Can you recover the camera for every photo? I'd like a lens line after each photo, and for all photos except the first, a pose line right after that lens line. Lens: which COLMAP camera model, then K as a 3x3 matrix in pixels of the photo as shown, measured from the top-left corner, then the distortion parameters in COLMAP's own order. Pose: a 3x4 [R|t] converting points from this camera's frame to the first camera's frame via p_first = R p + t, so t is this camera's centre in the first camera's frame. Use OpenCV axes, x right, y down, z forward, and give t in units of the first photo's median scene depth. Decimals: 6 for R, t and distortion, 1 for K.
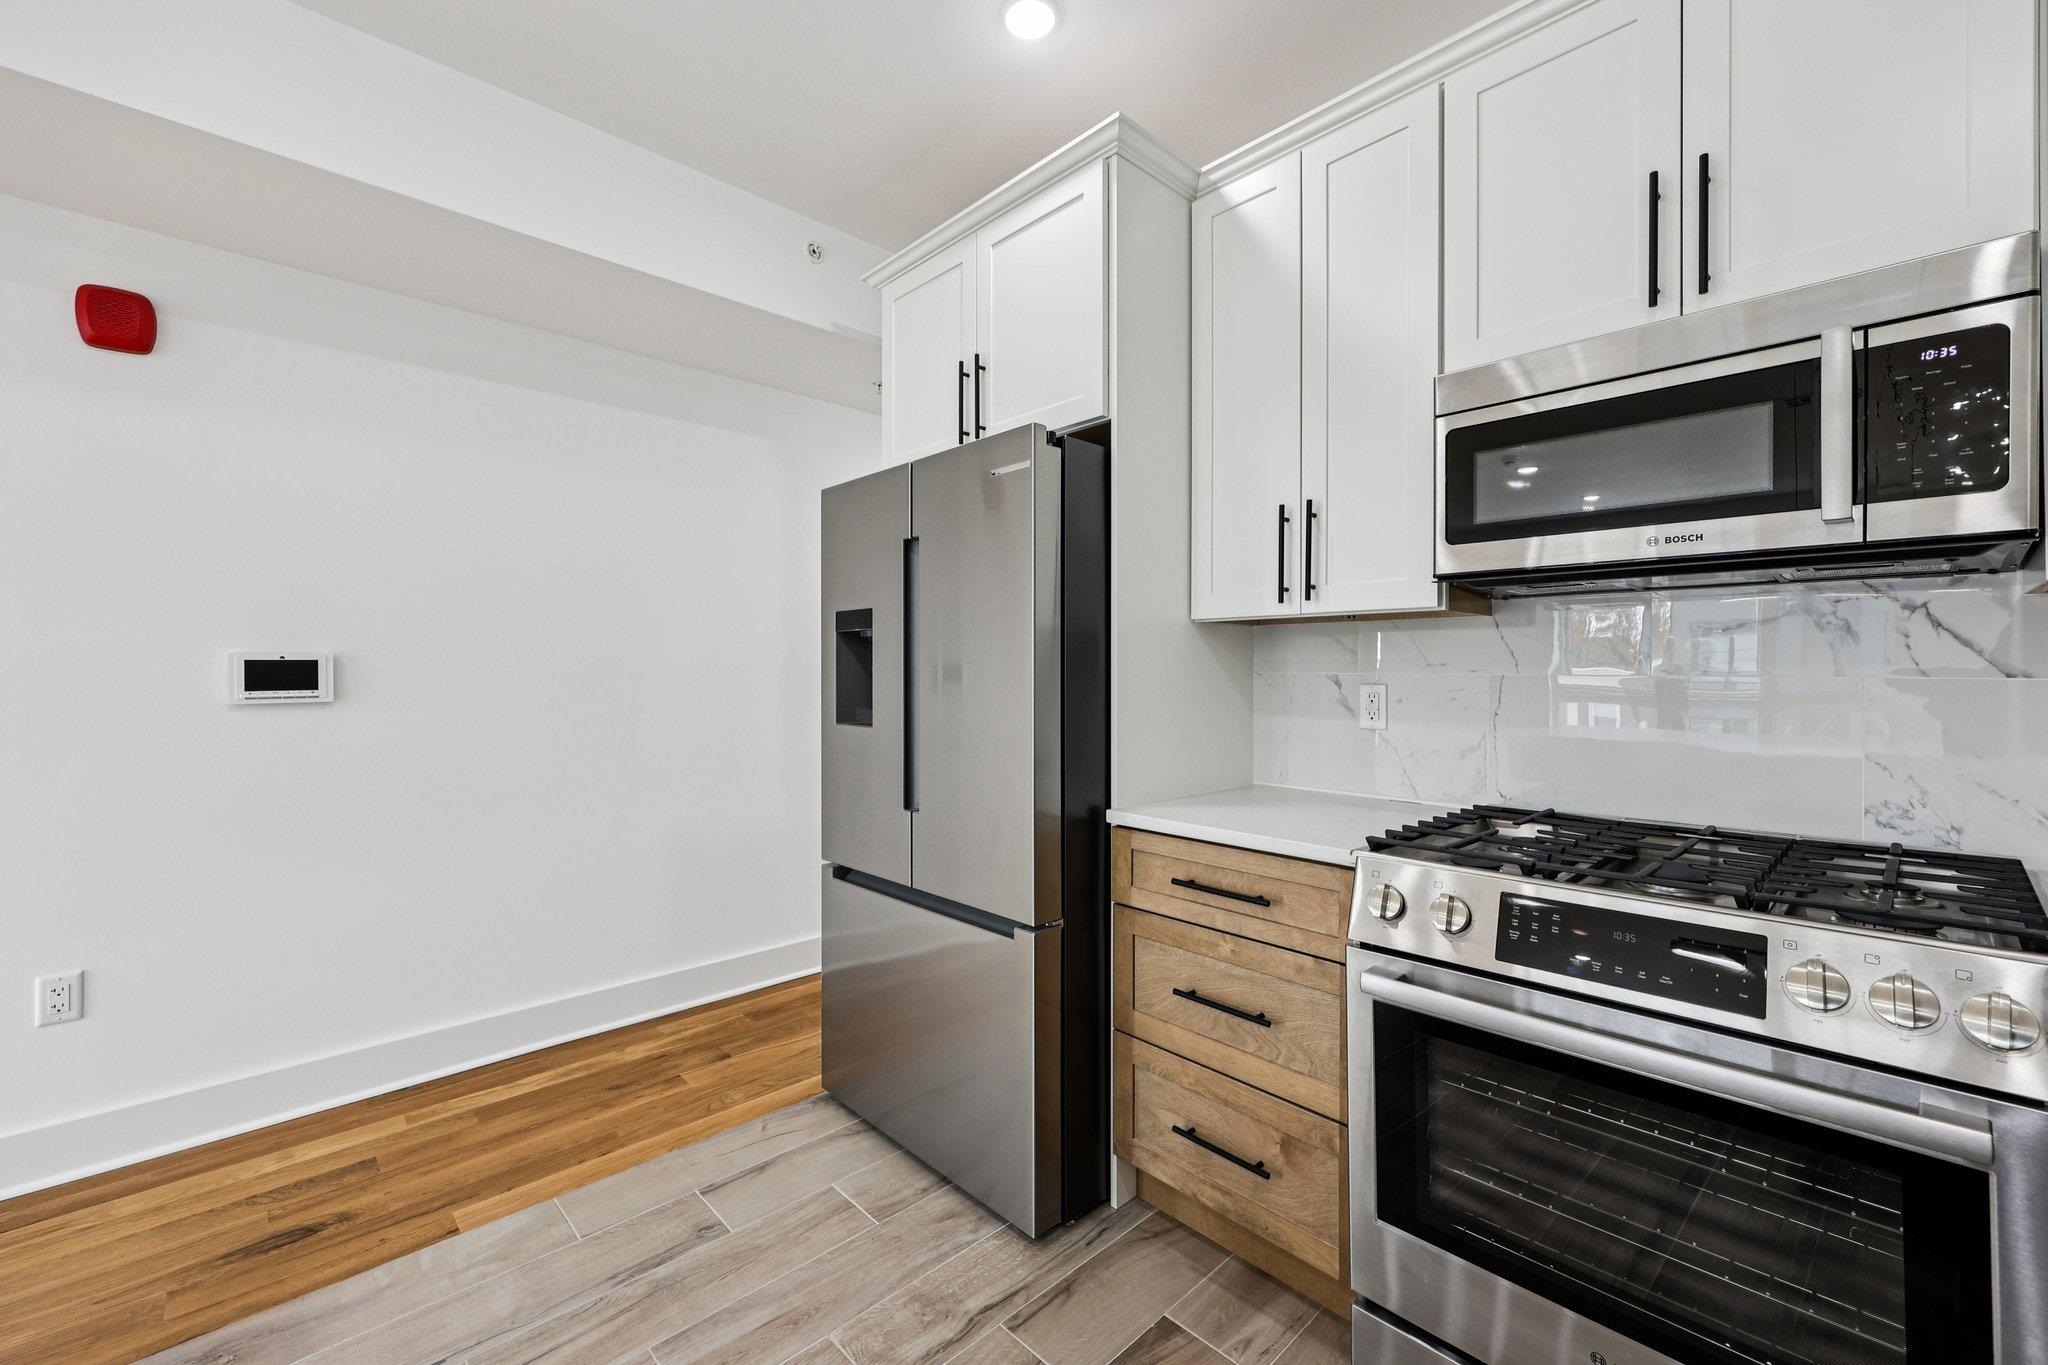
lens RADIAL K [[833.5, 0, 1026.9], [0, 833.5, 665.8], [0, 0, 1]] dist [0.001459, 0.000031]
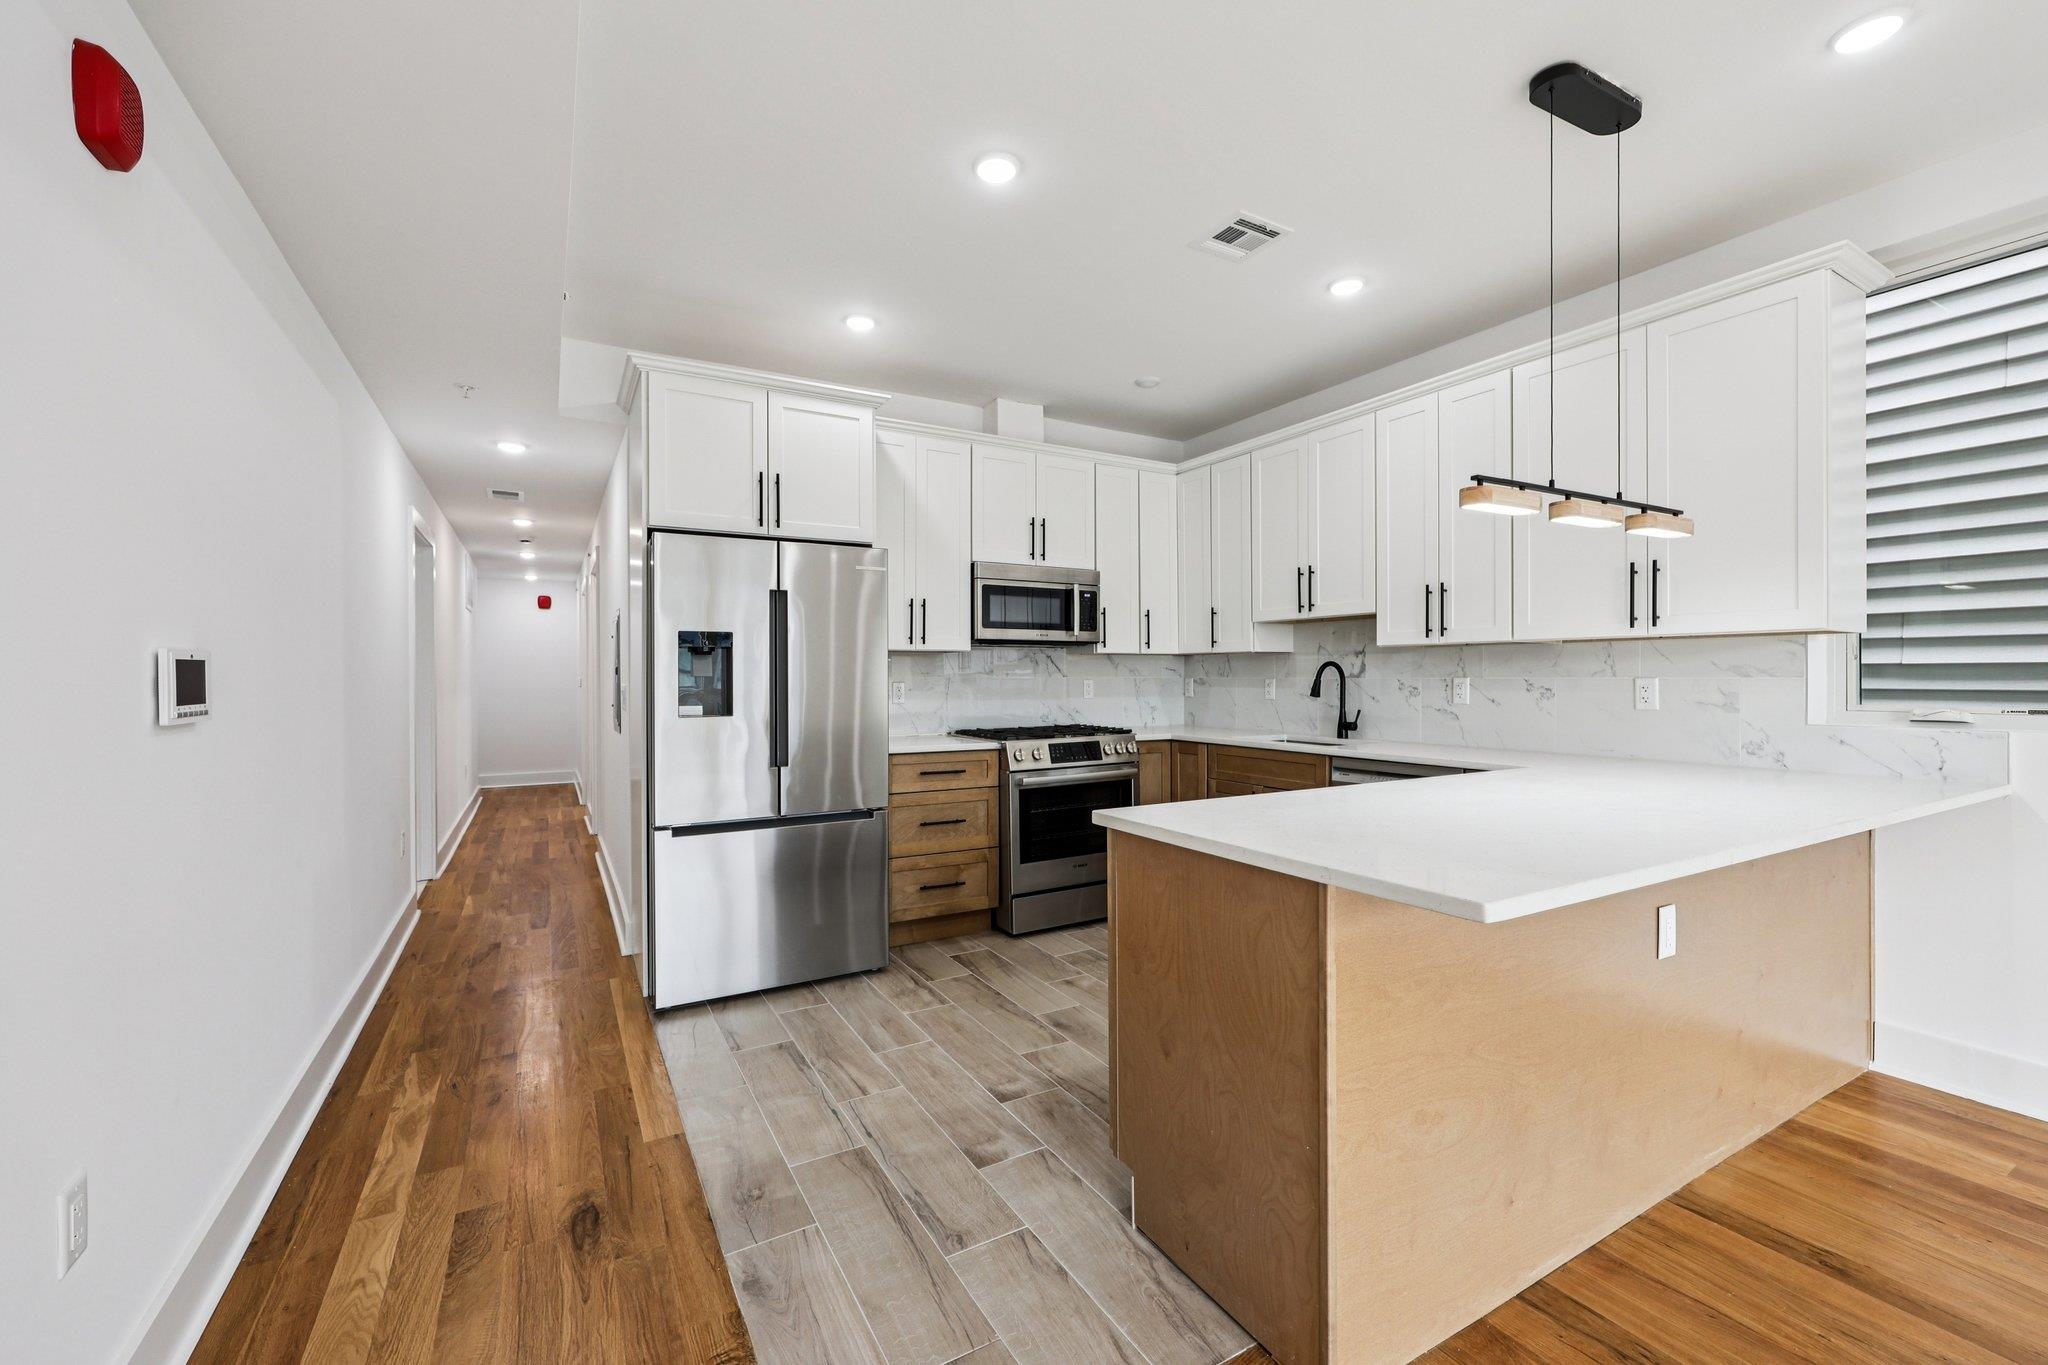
lens RADIAL K [[833.5, 0, 1016.0], [0, 833.5, 673.2], [0, 0, 1]] dist [0.001459, 0.000031]
pose [[0.246973, 0.003468, 0.969016, -1.968907], [-0.001057, 0.999994, -0.003310, 0.006834], [-0.969022, -0.000206, 0.246975, 0.247179]]
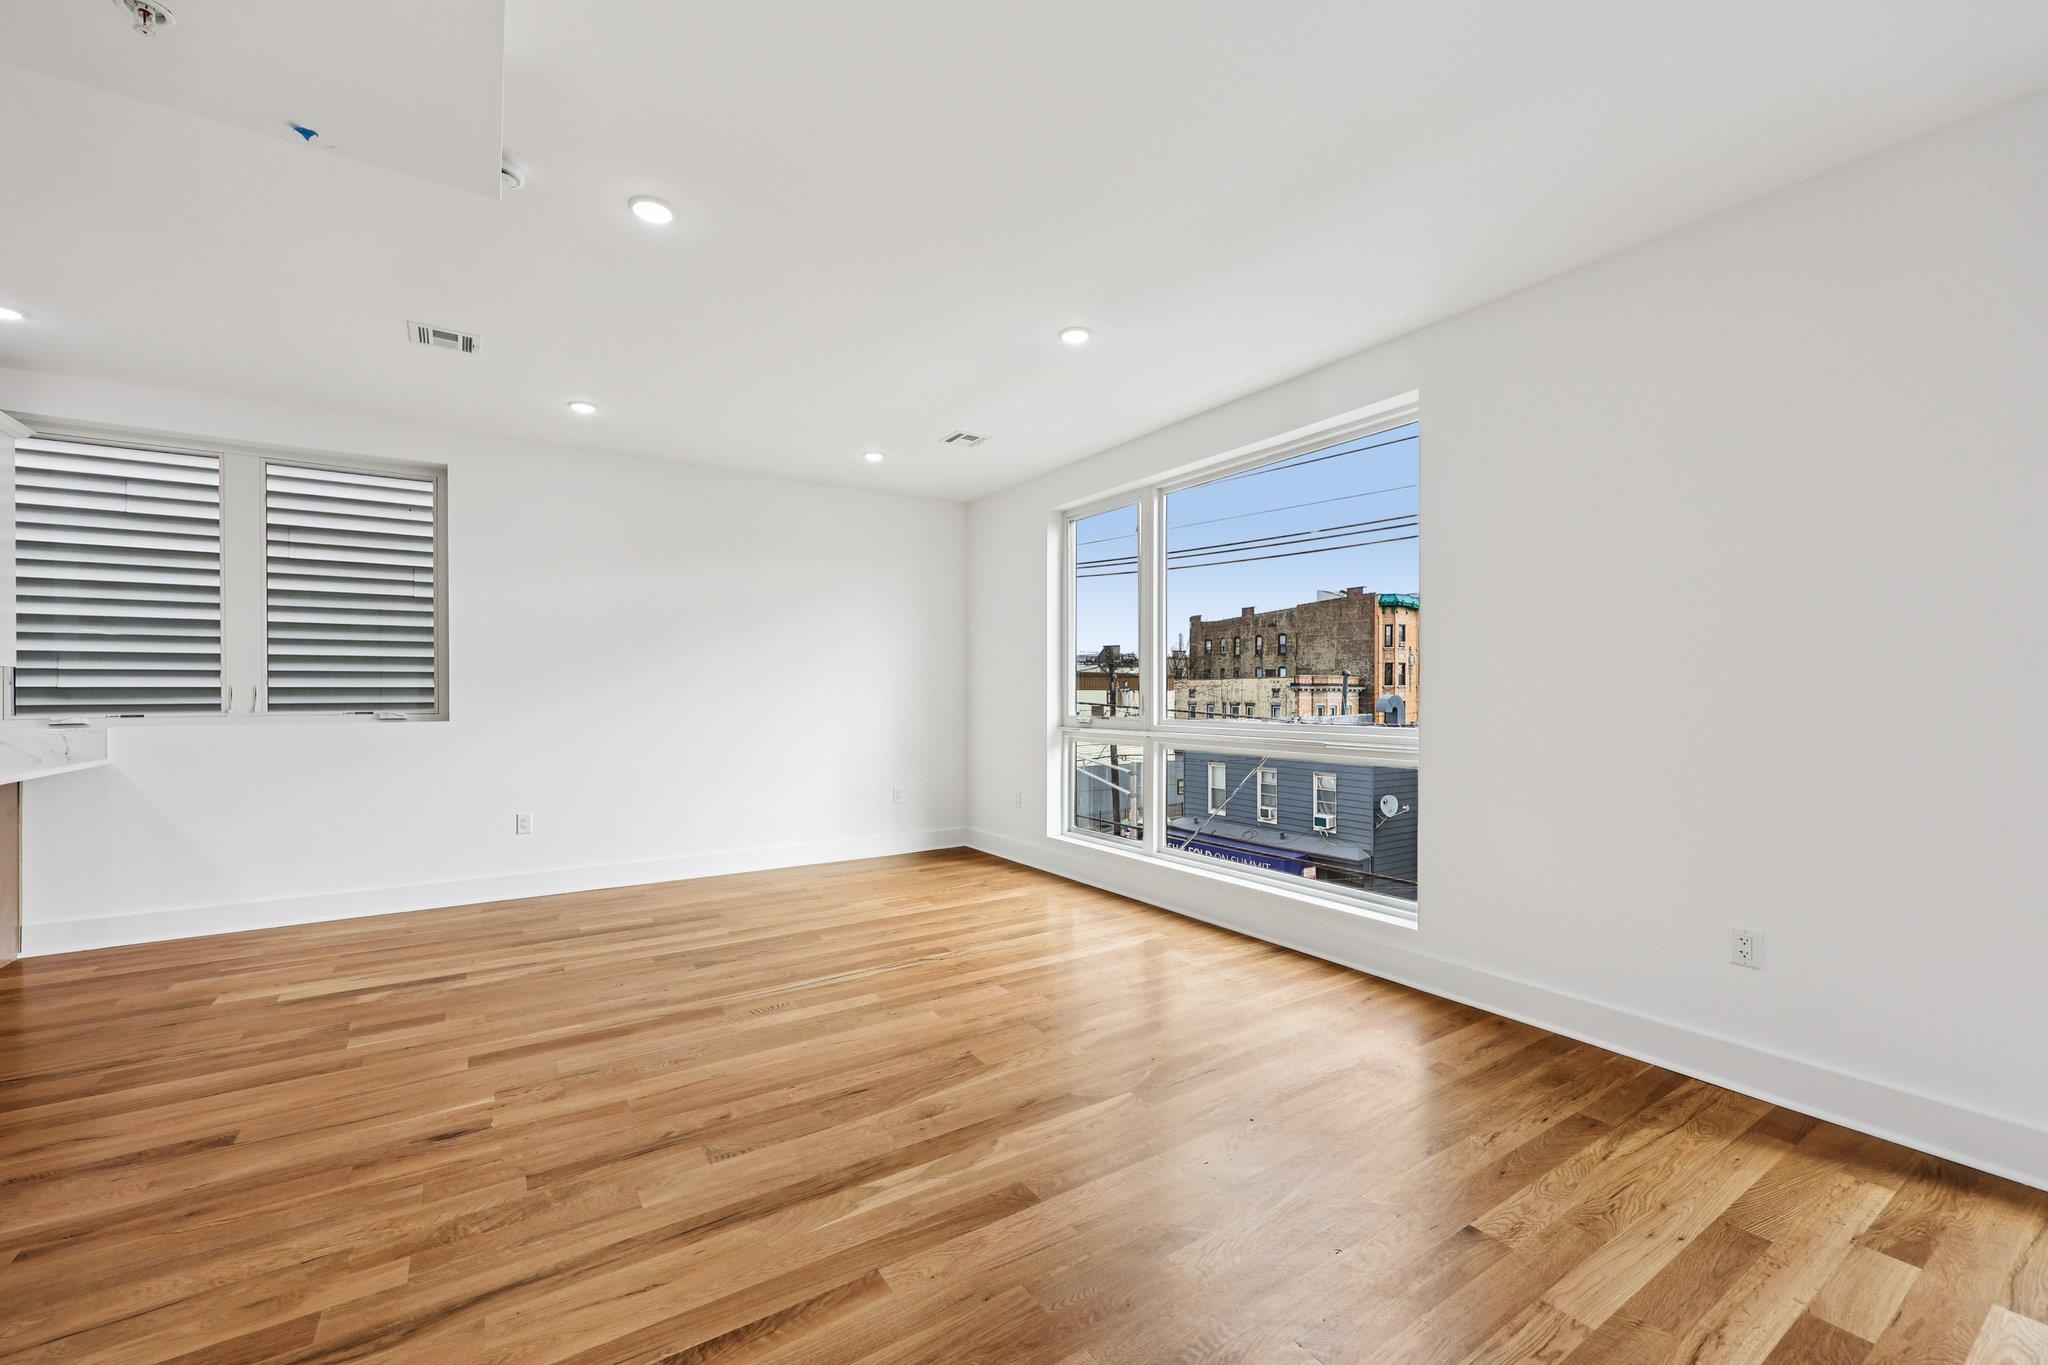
lens RADIAL K [[833.5, 0, 1033.6], [0, 833.5, 694.9], [0, 0, 1]] dist [0.001459, 0.000031]
pose [[-0.983700, 0.003052, 0.179790, -3.276020], [0.002896, 0.999995, -0.001135, 0.013233], [-0.179793, -0.000596, -0.983704, 0.873662]]
